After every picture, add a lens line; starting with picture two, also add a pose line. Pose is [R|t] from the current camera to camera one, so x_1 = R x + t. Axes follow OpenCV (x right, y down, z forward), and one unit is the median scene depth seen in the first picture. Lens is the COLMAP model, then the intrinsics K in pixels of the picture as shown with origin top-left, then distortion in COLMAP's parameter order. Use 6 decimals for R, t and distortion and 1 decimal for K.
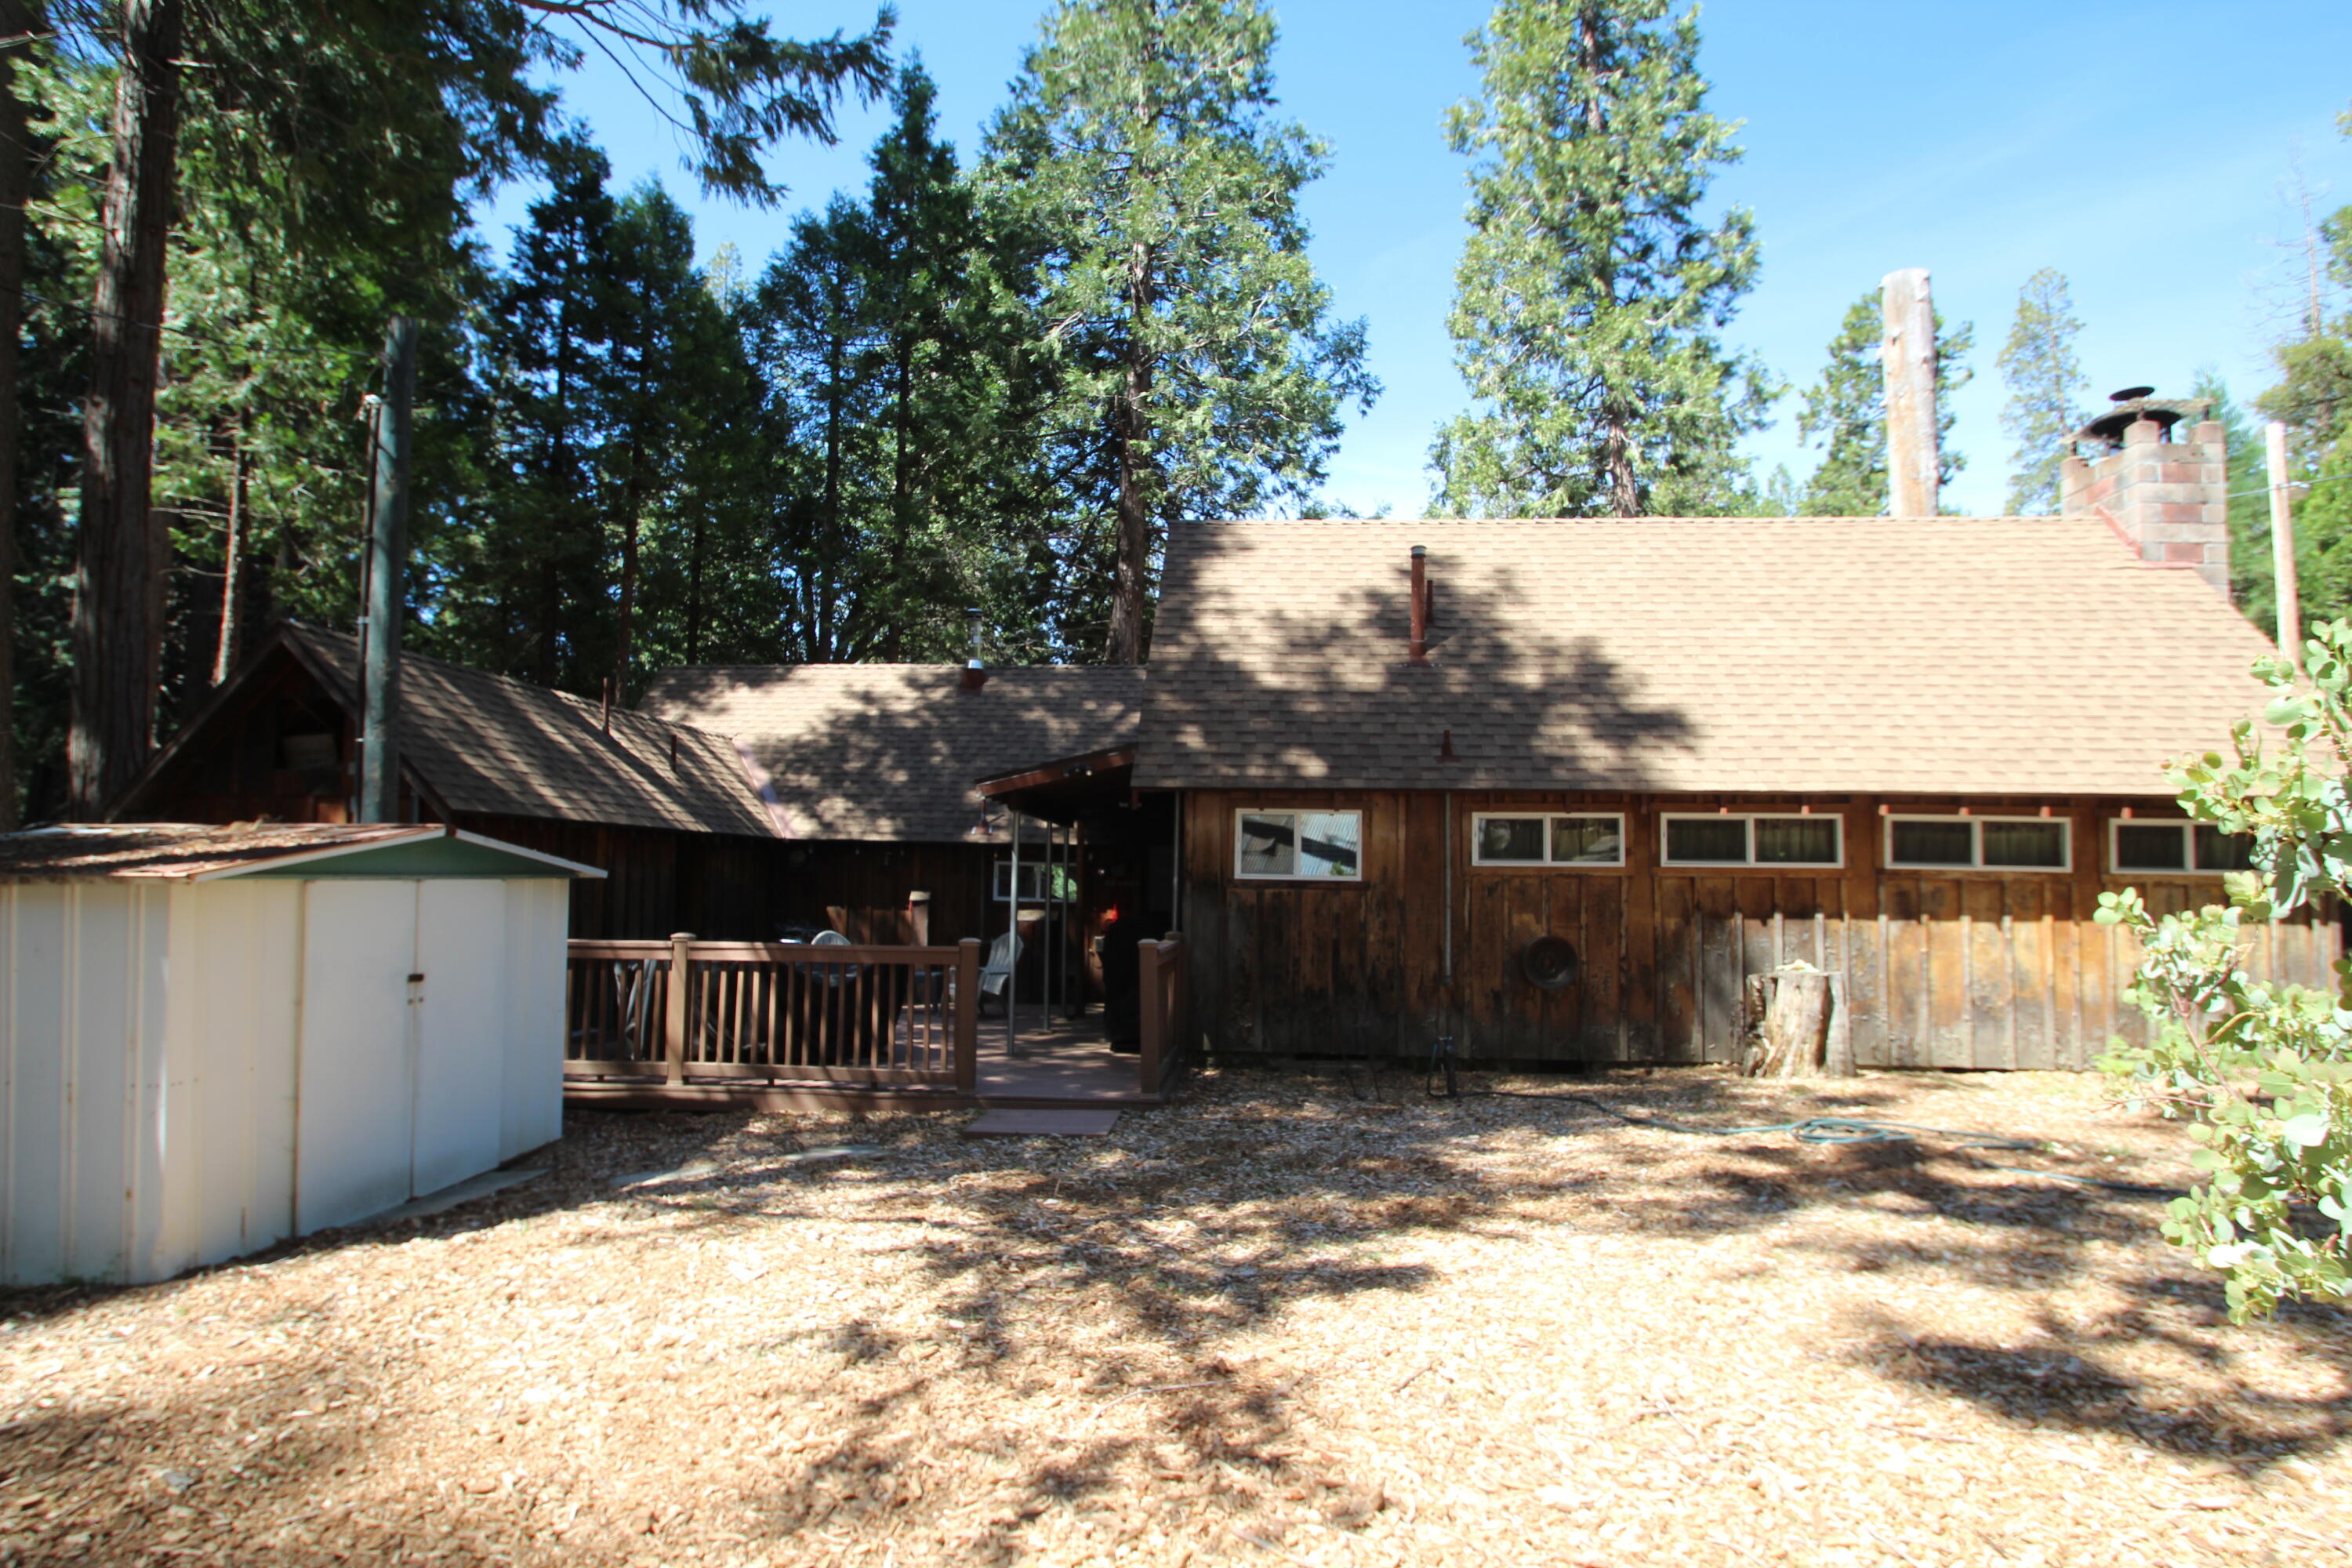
lens RADIAL K [[1228.3, 0, 1157.7], [0, 1228.3, 810.8], [0, 0, 1]] dist [-0.028117, -0.000111]
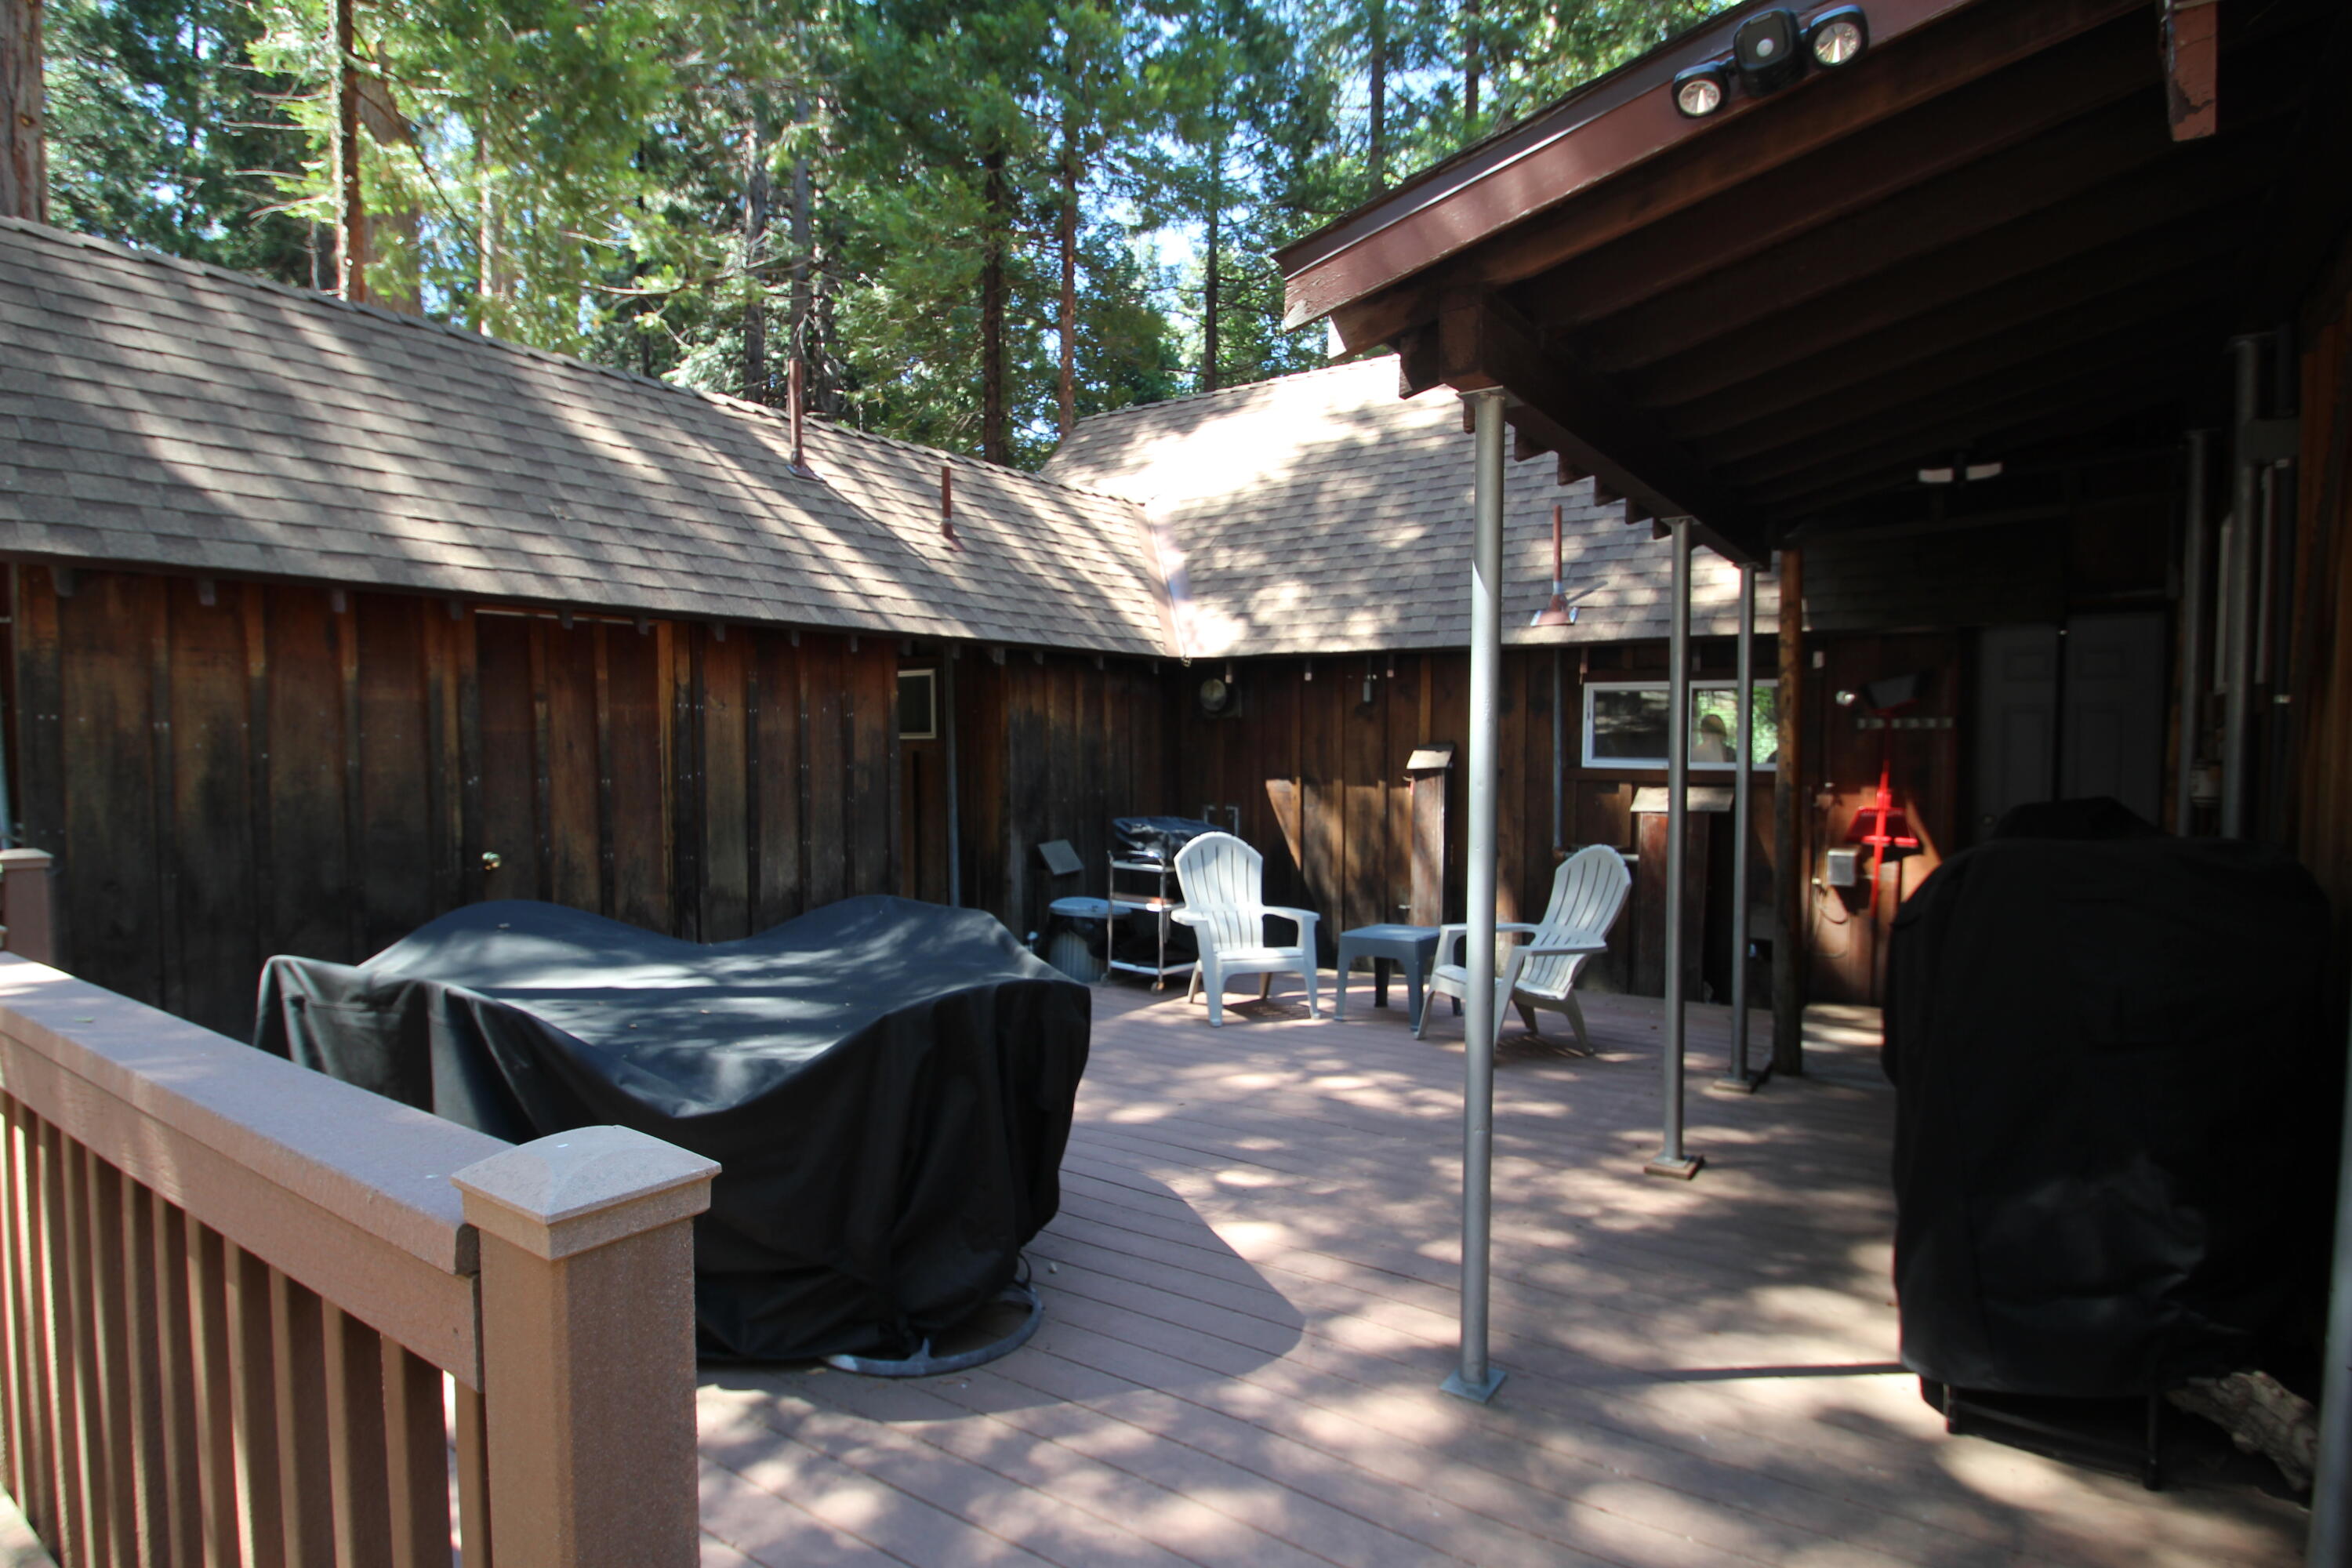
lens RADIAL K [[1228.3, 0, 1157.7], [0, 1228.3, 810.8], [0, 0, 1]] dist [-0.028117, -0.000111]
pose [[0.870187, 0.004864, -0.492697, -0.040744], [0.049764, 0.993970, 0.097705, 0.036216], [0.490201, -0.109540, 0.864699, 0.499098]]
